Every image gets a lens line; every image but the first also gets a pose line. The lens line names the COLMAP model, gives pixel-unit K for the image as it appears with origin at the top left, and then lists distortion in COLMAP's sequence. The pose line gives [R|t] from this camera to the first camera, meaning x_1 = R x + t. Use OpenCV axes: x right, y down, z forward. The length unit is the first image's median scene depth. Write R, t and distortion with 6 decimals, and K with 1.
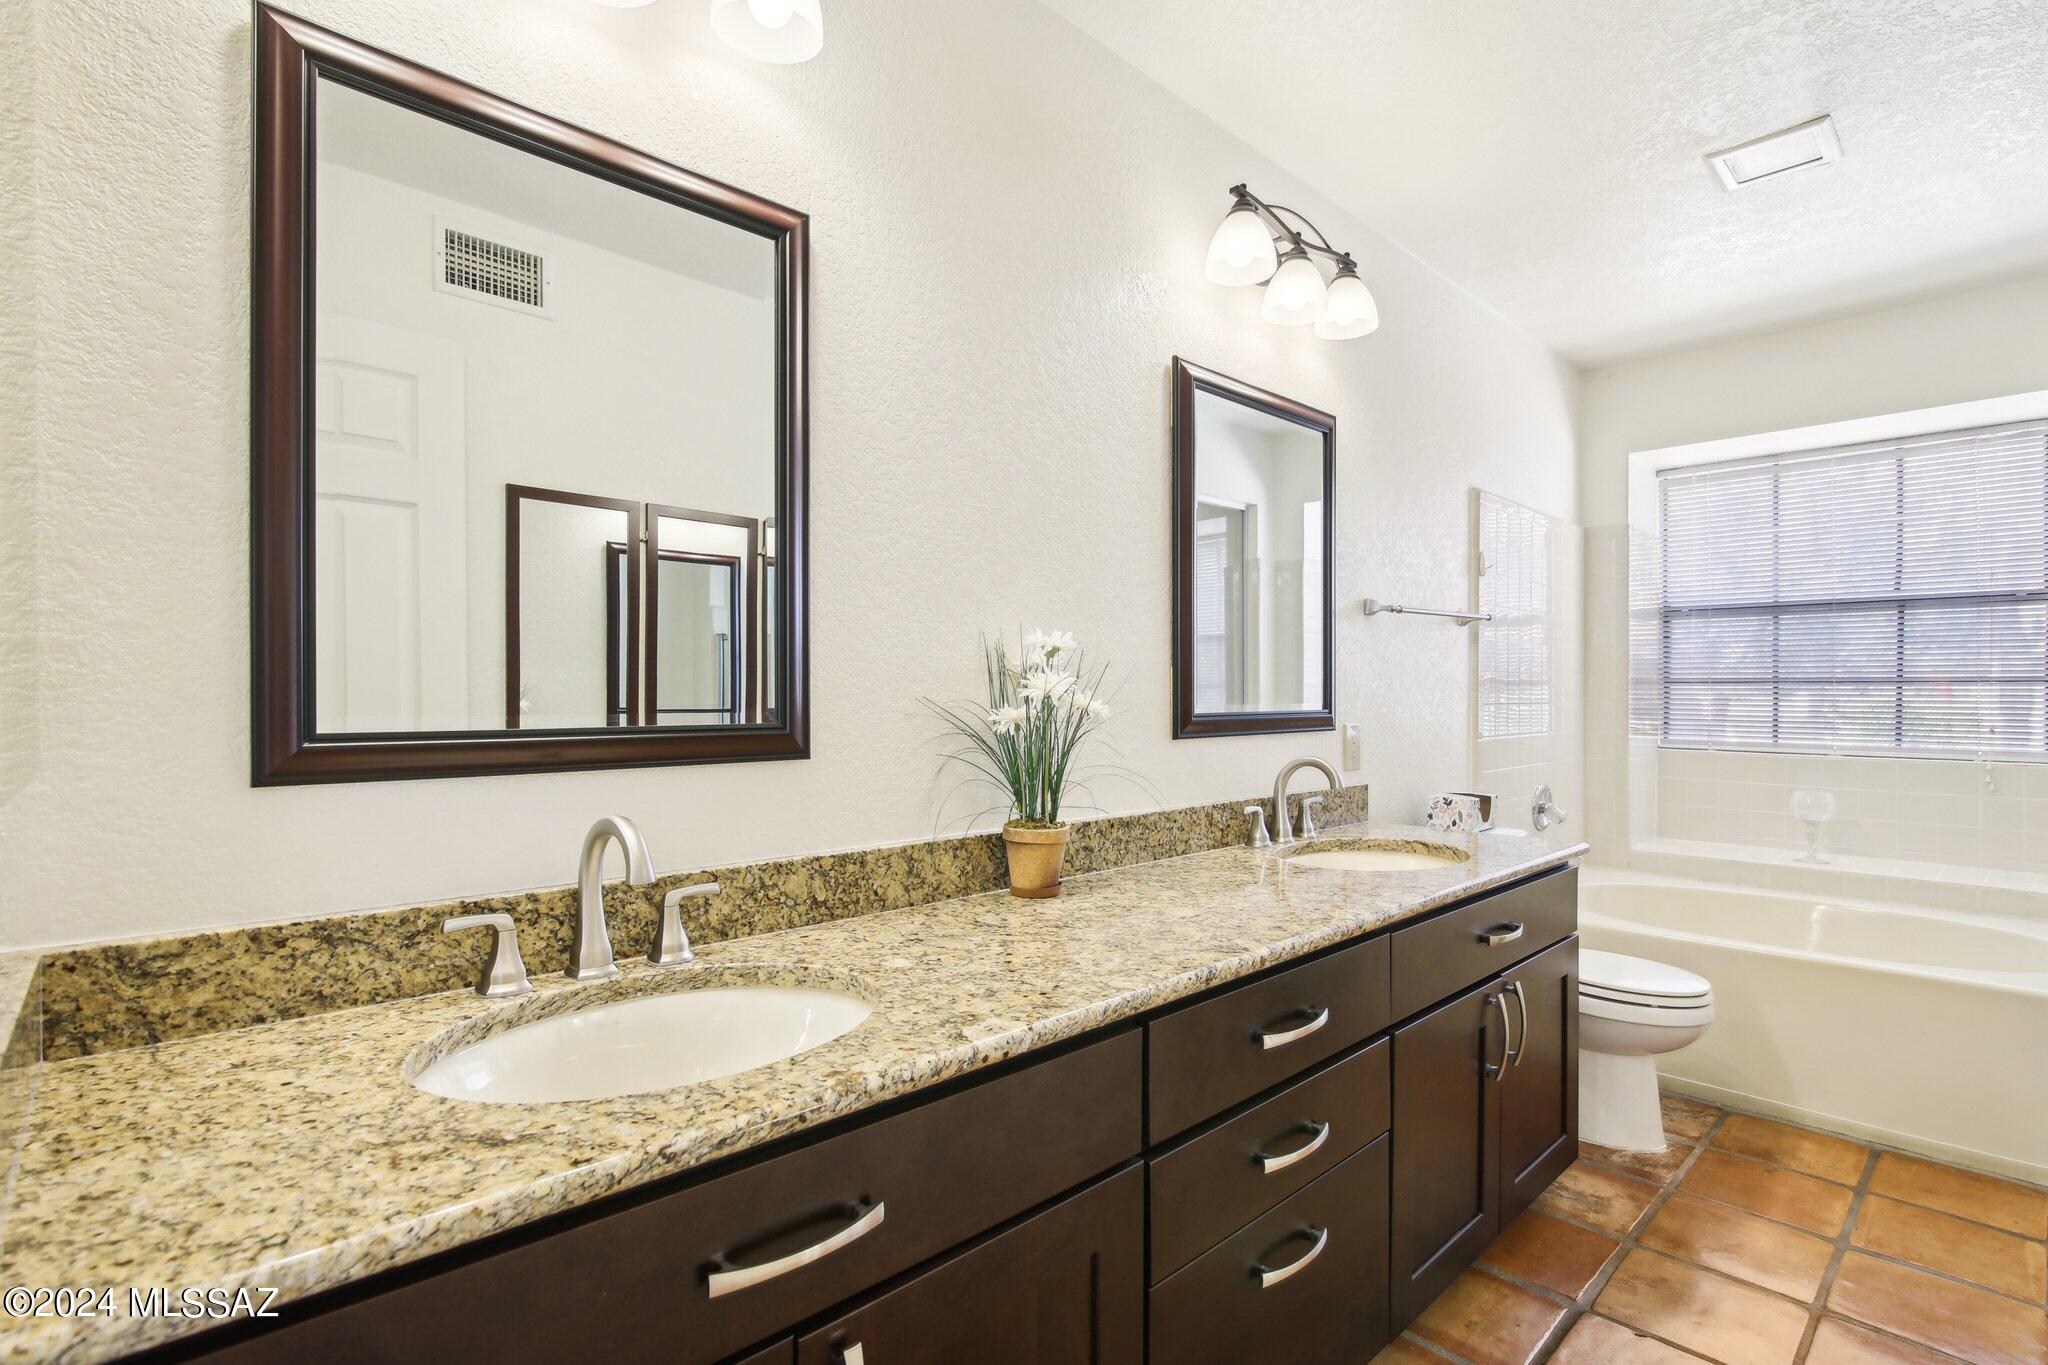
lens RADIAL K [[968.4, 0, 1029.4], [0, 968.4, 688.0], [0, 0, 1]] dist [-0.012947, 0.003160]
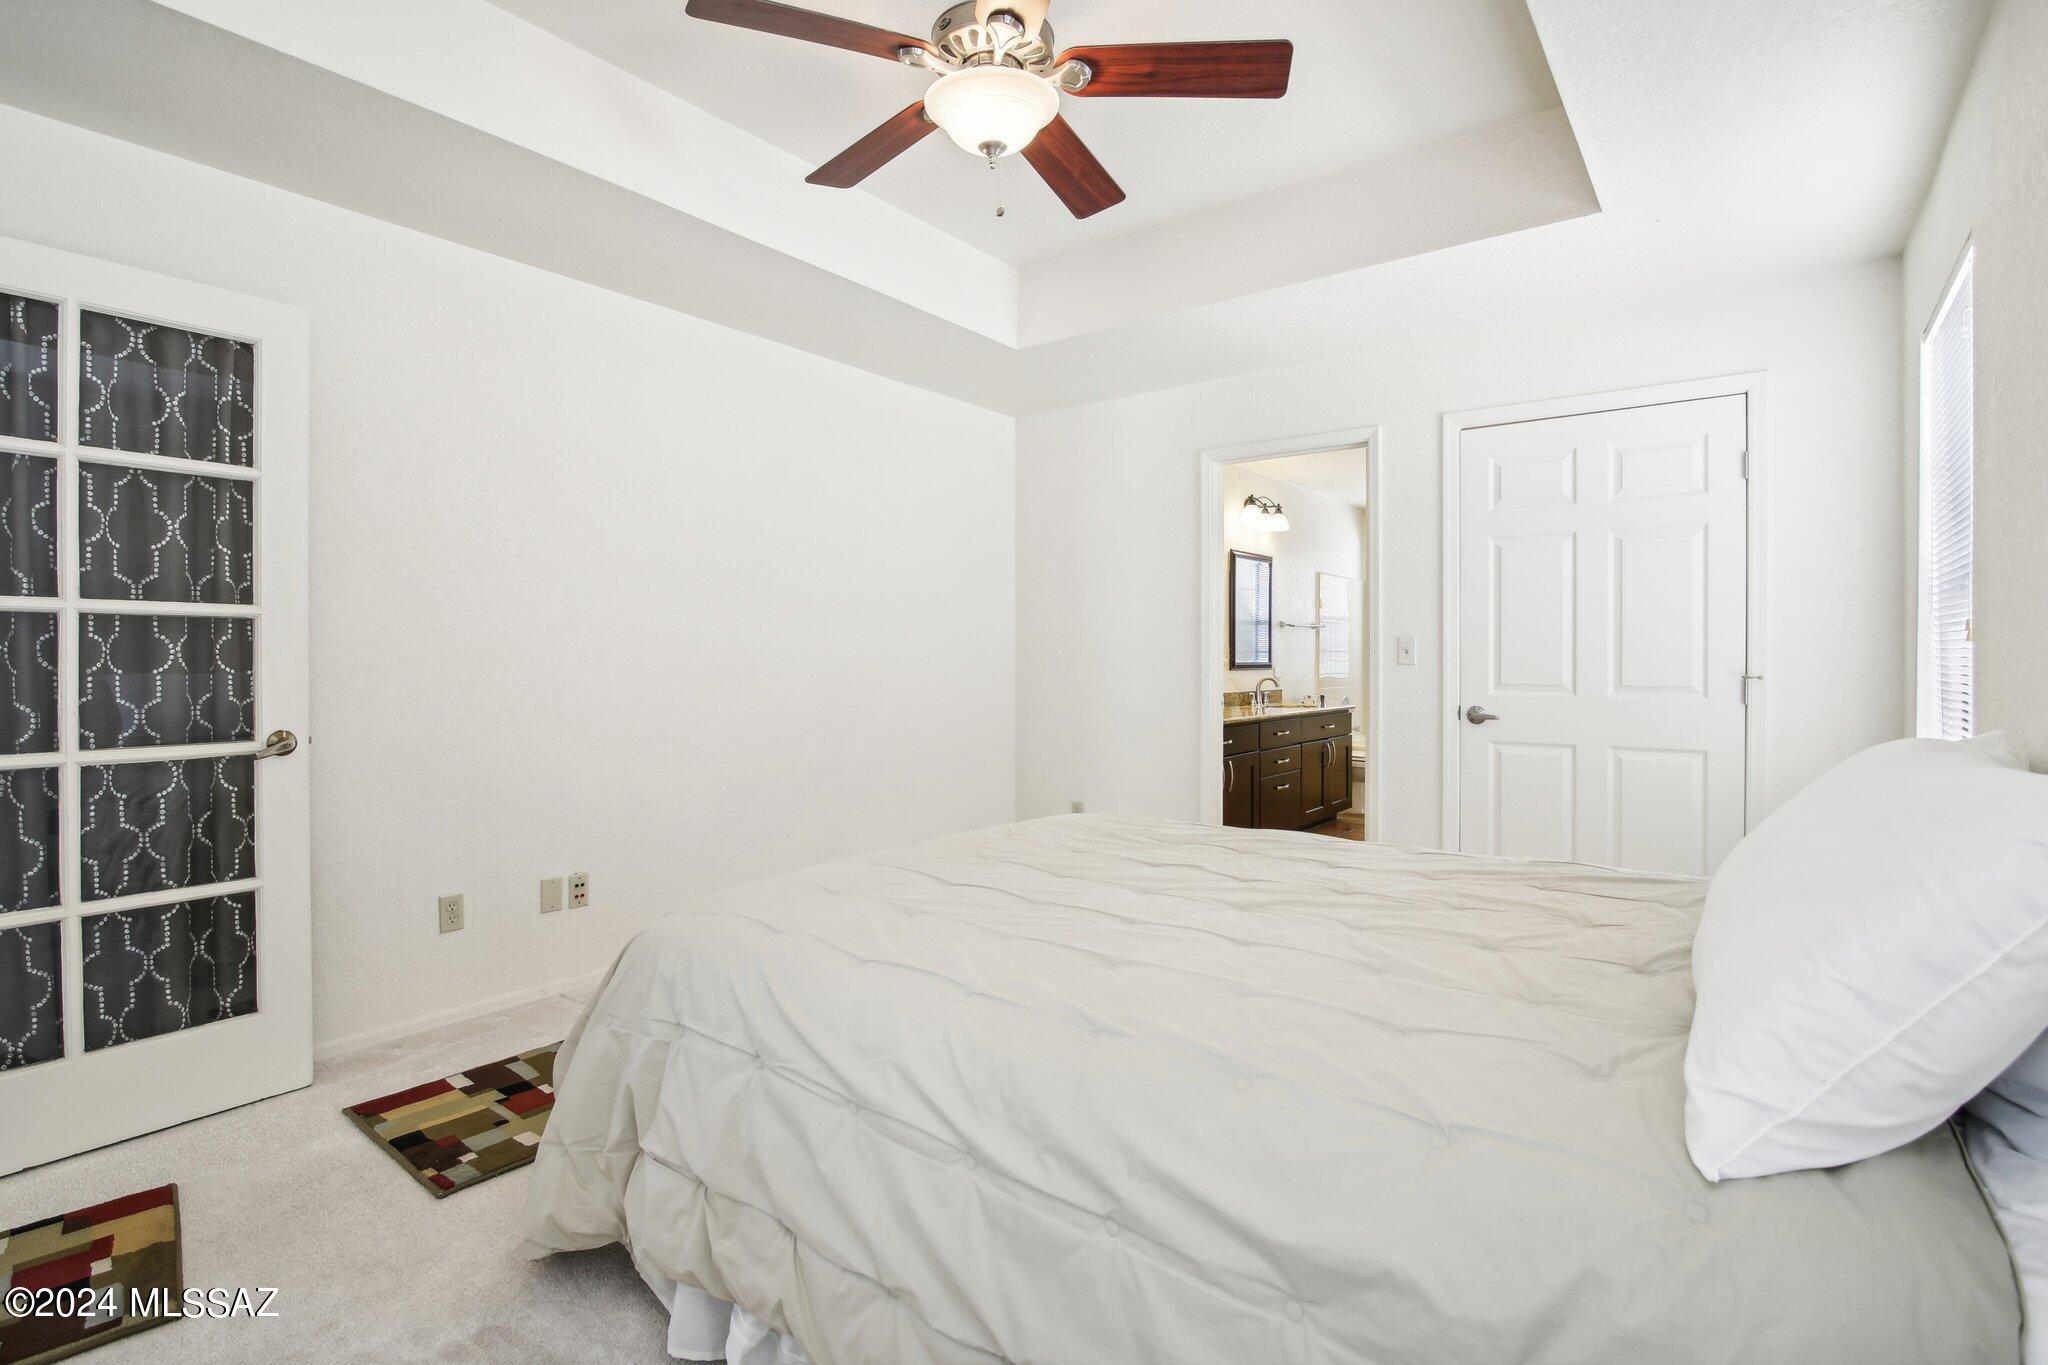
lens RADIAL K [[968.4, 0, 1024.5], [0, 968.4, 668.6], [0, 0, 1]] dist [-0.012947, 0.003160]
pose [[0.988418, -0.004103, 0.151698, -0.875472], [0.002108, 0.999909, 0.013310, 0.003460], [-0.151739, -0.012836, 0.988337, -1.775742]]
